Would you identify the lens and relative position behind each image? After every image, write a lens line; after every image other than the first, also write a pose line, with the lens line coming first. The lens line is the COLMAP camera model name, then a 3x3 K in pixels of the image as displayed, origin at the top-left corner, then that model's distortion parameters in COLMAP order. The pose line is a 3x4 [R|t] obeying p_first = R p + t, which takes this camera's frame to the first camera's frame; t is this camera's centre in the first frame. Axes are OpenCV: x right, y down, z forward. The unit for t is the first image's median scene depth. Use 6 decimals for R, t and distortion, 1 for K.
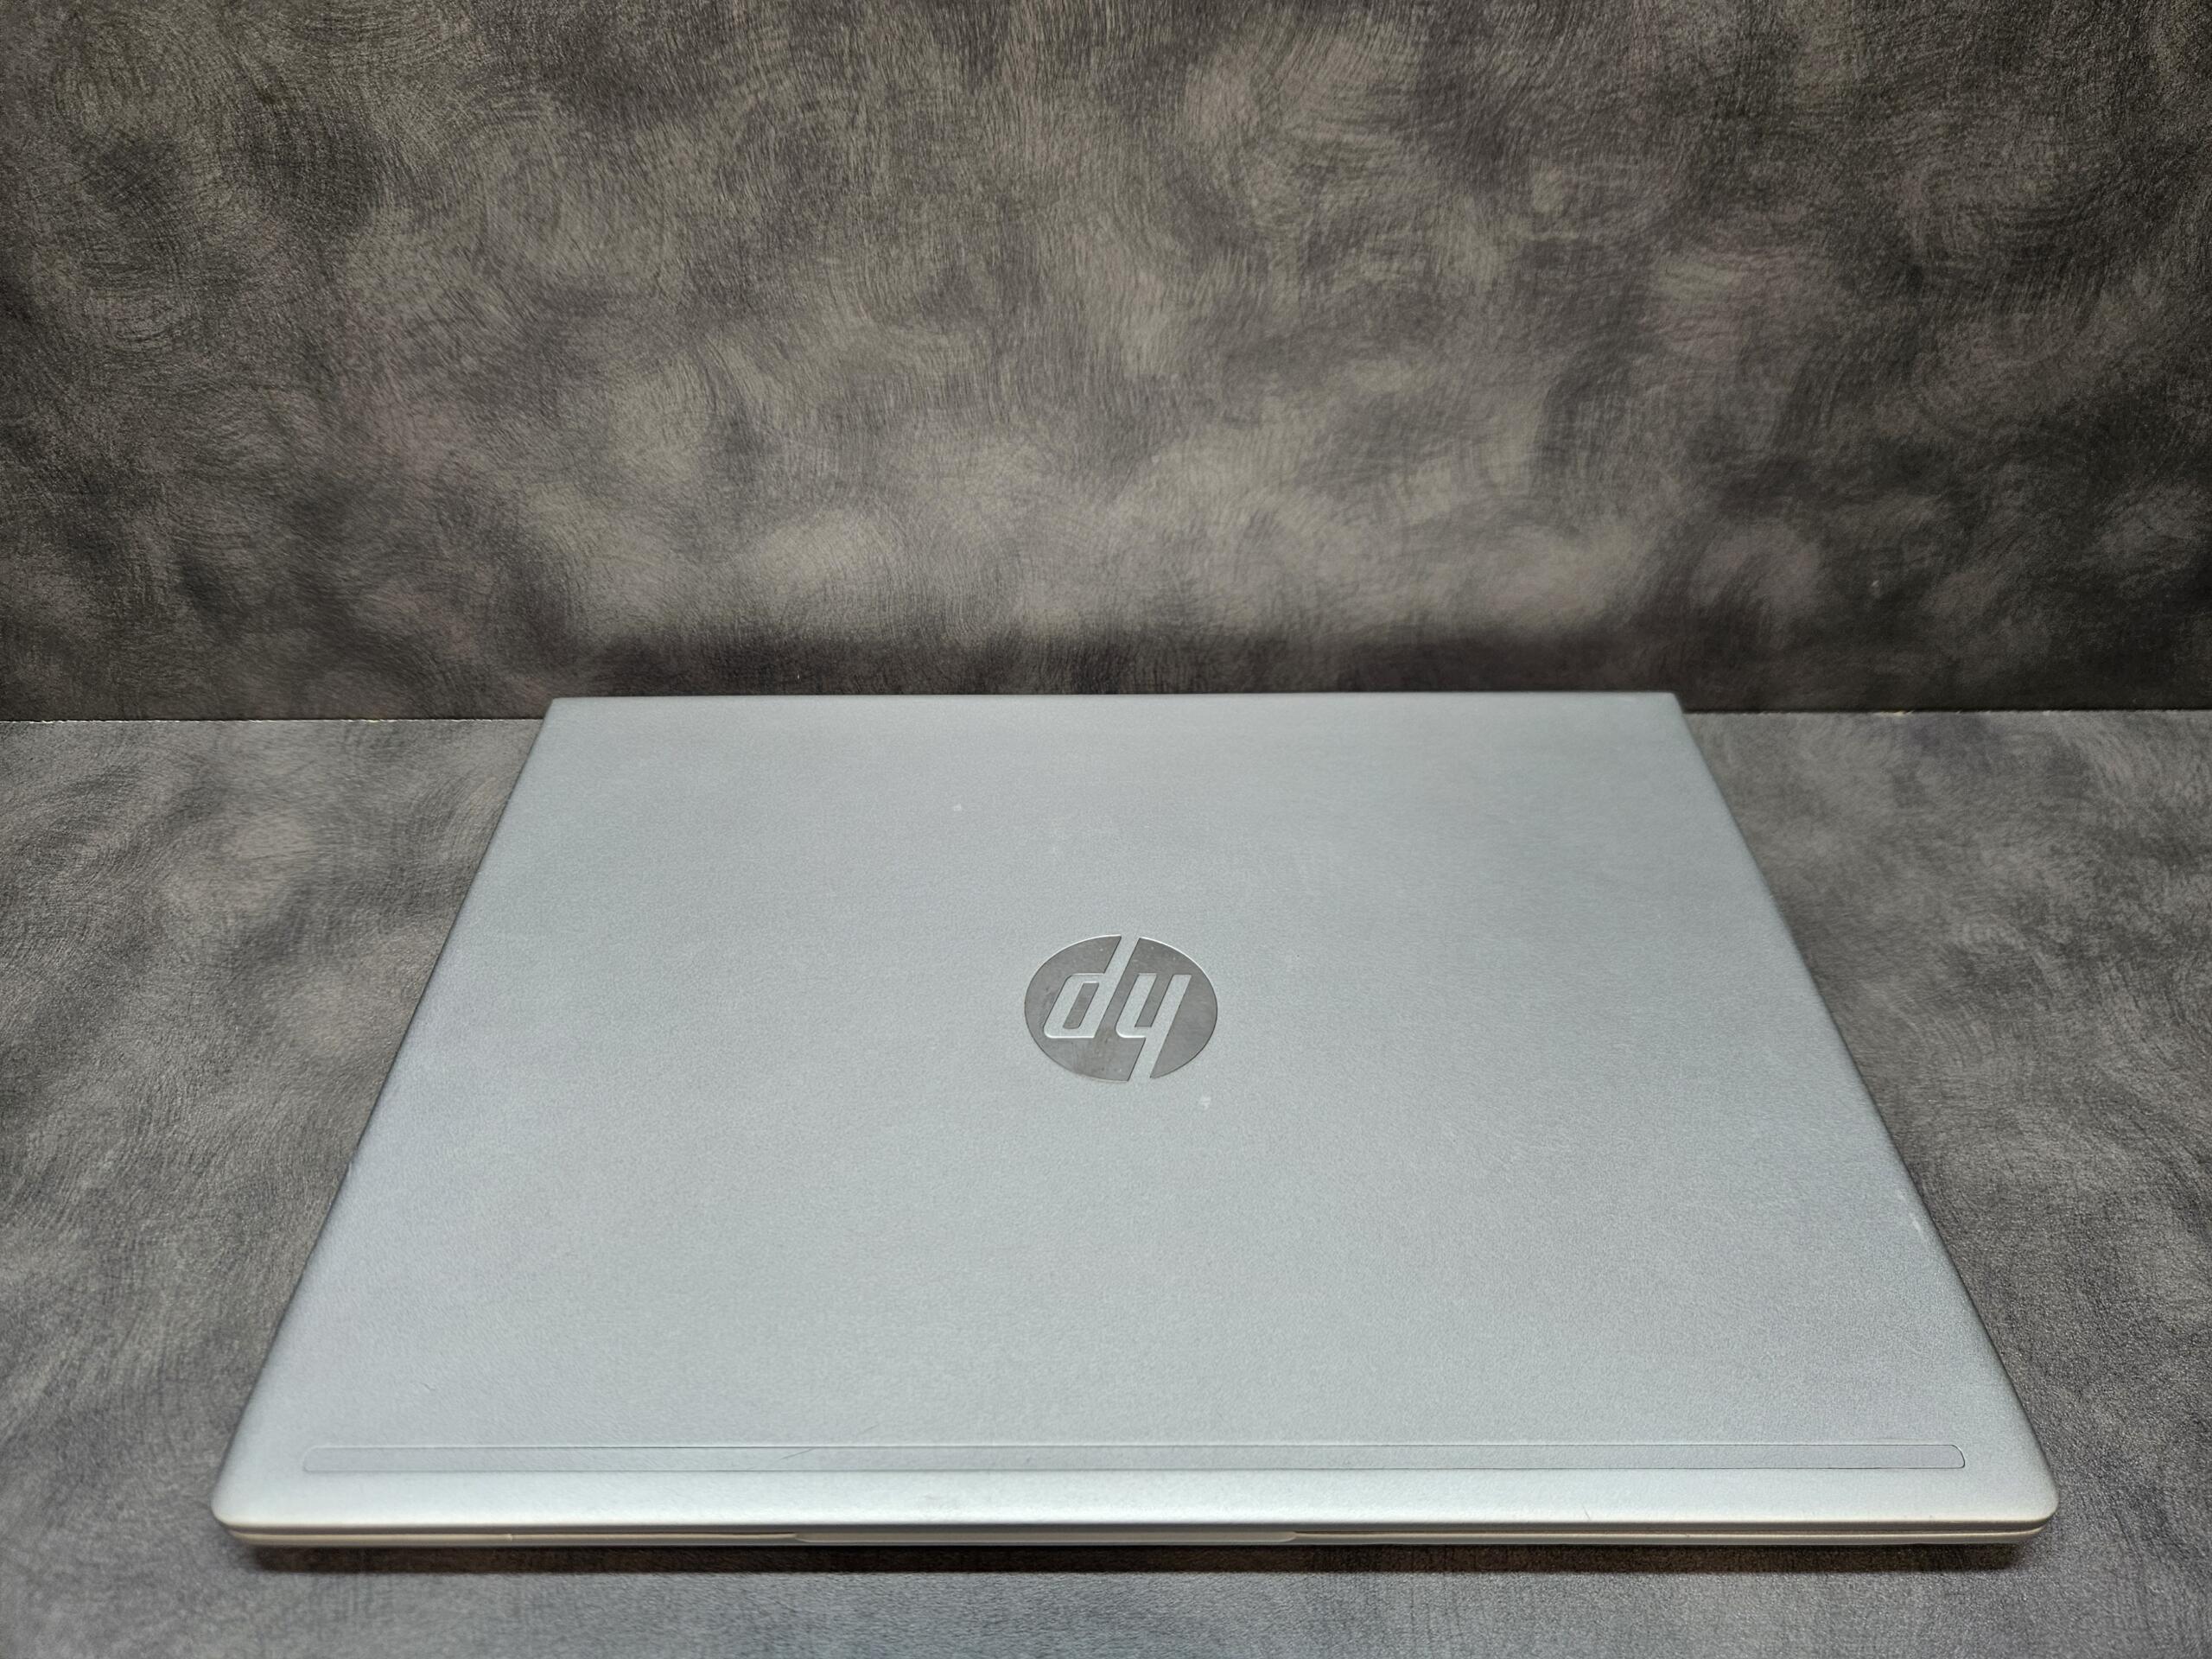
lens RADIAL K [[1514.2, 0, 1084.1], [0, 1514.2, 835.2], [0, 0, 1]] dist [0.026934, -0.036557]
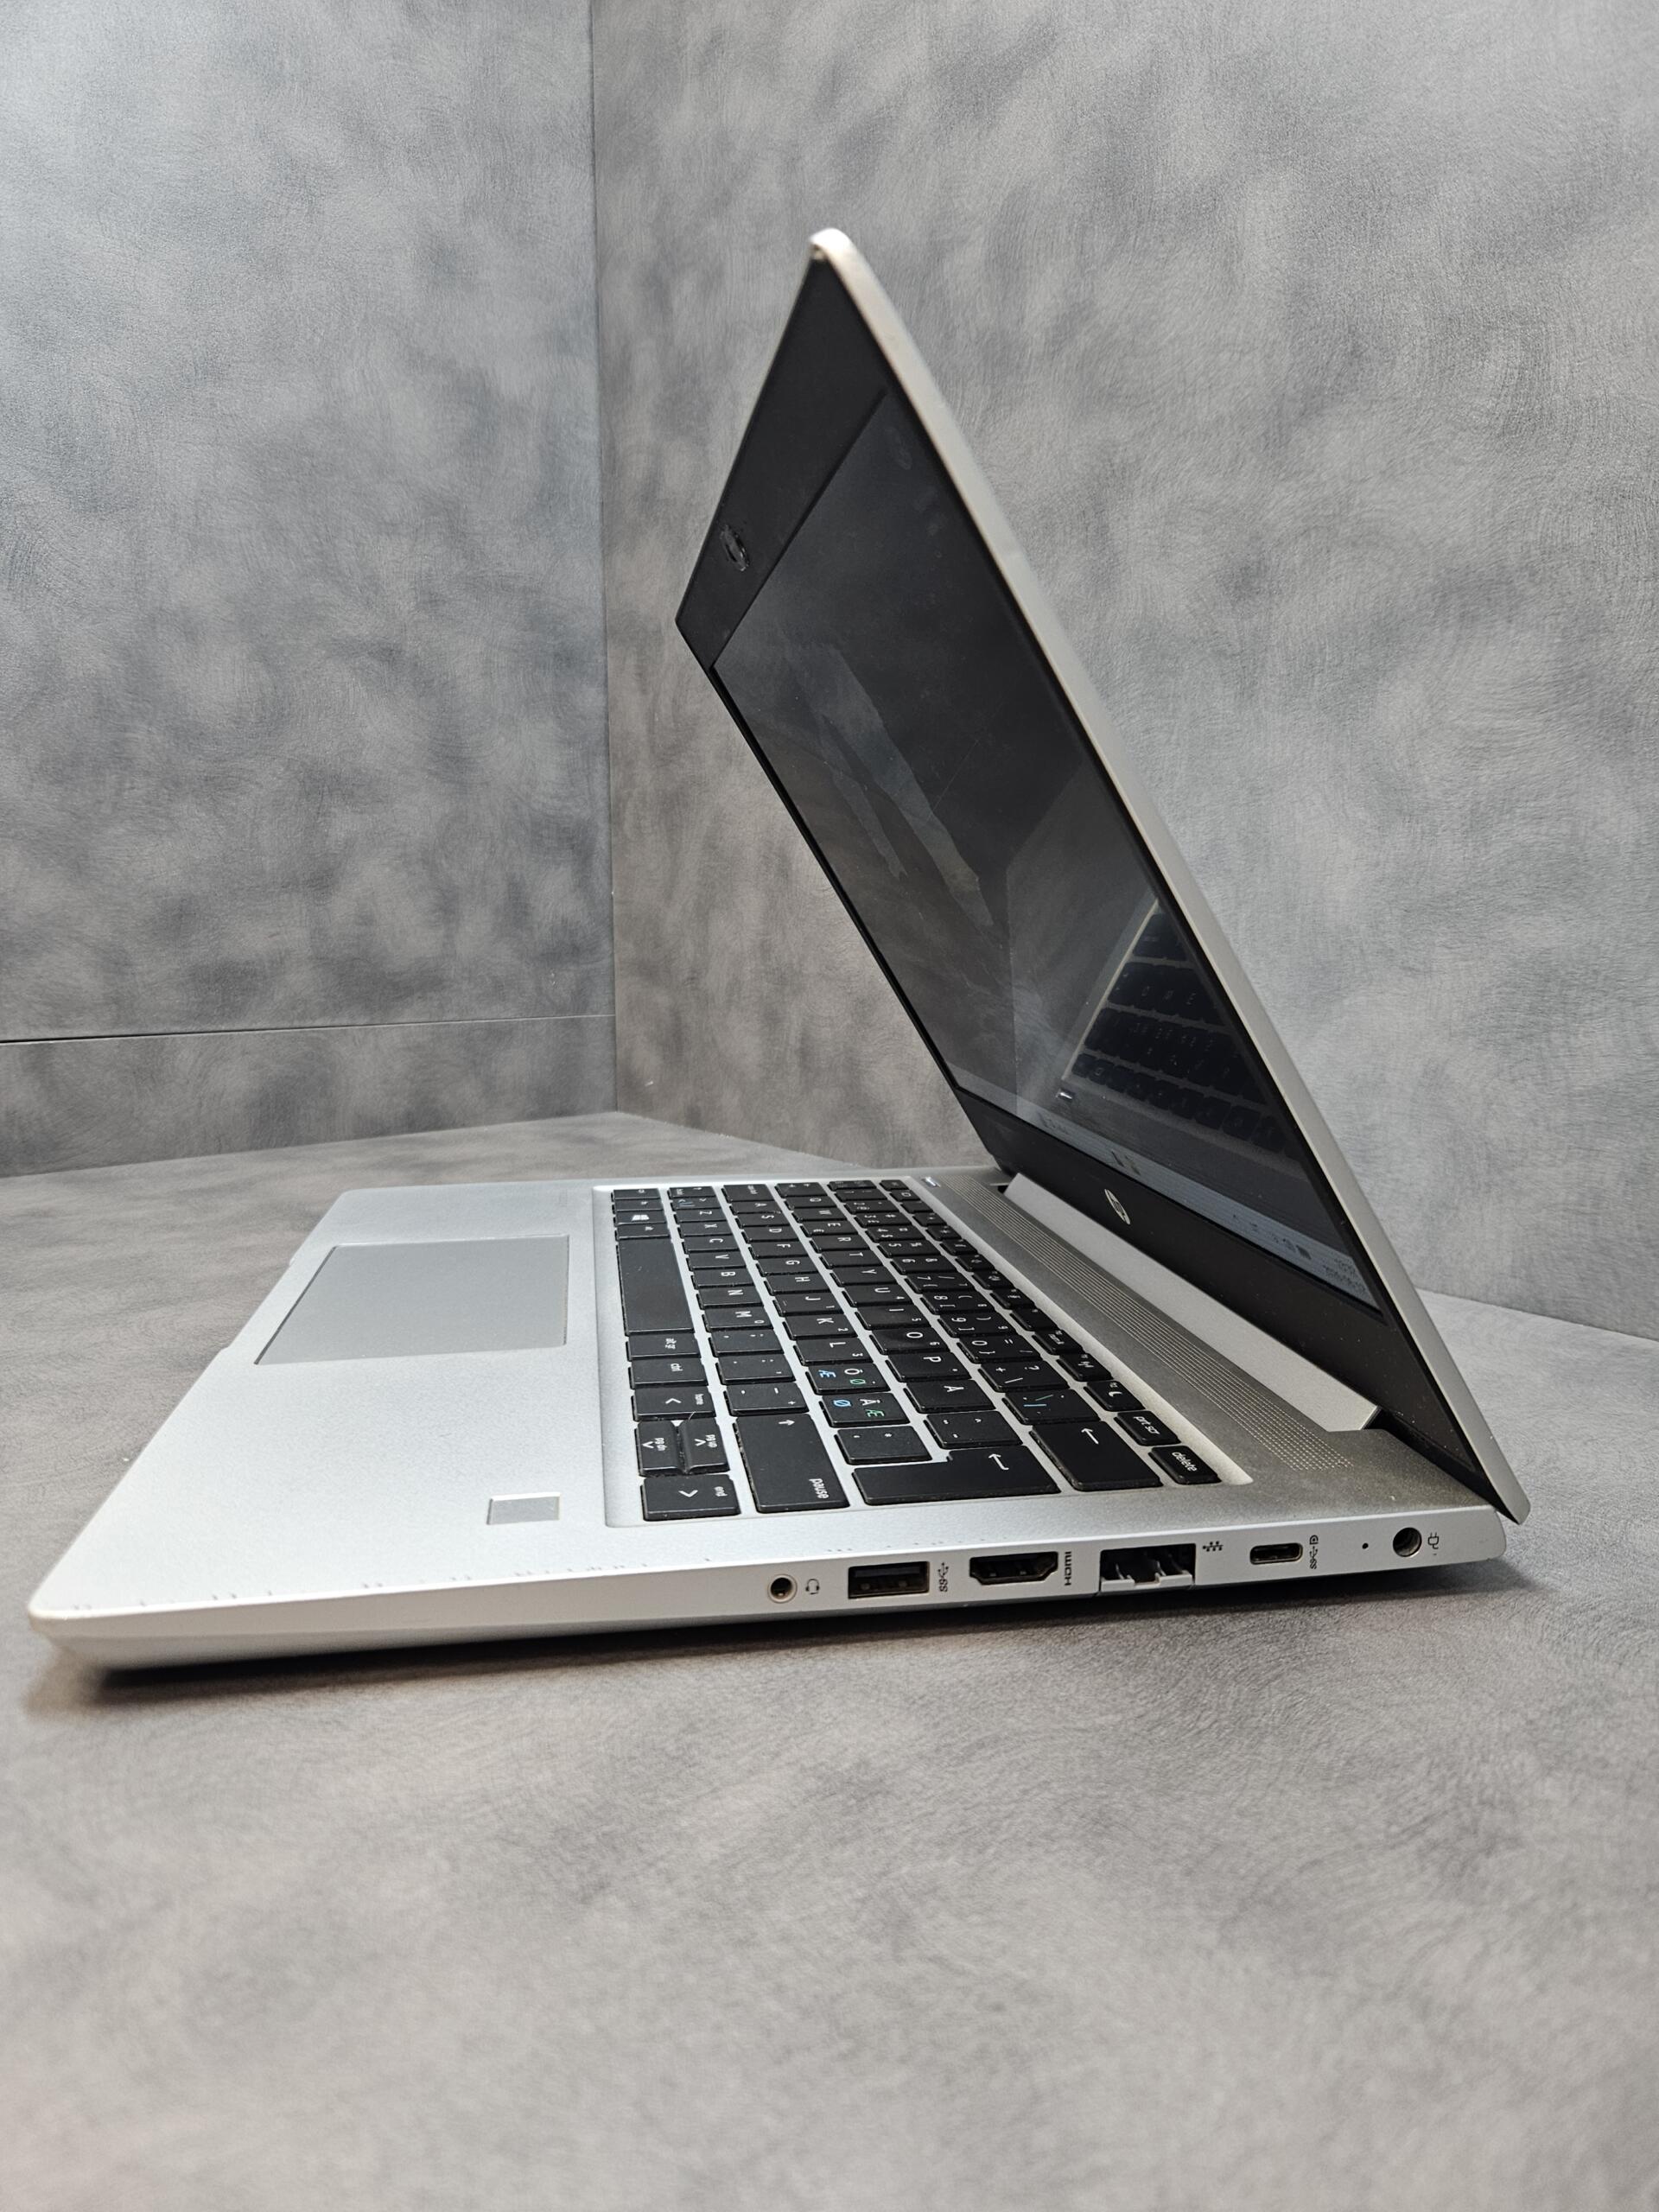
lens RADIAL K [[1522.2, 0, 829.5], [0, 1522.2, 1106.0], [0, 0, 1]] dist [0.029903, -0.041790]
pose [[0.630042, 0.112709, -0.768338, 0.744626], [-0.517238, 0.798905, -0.306945, 0.400577], [0.579234, 0.590802, 0.561642, 0.171992]]
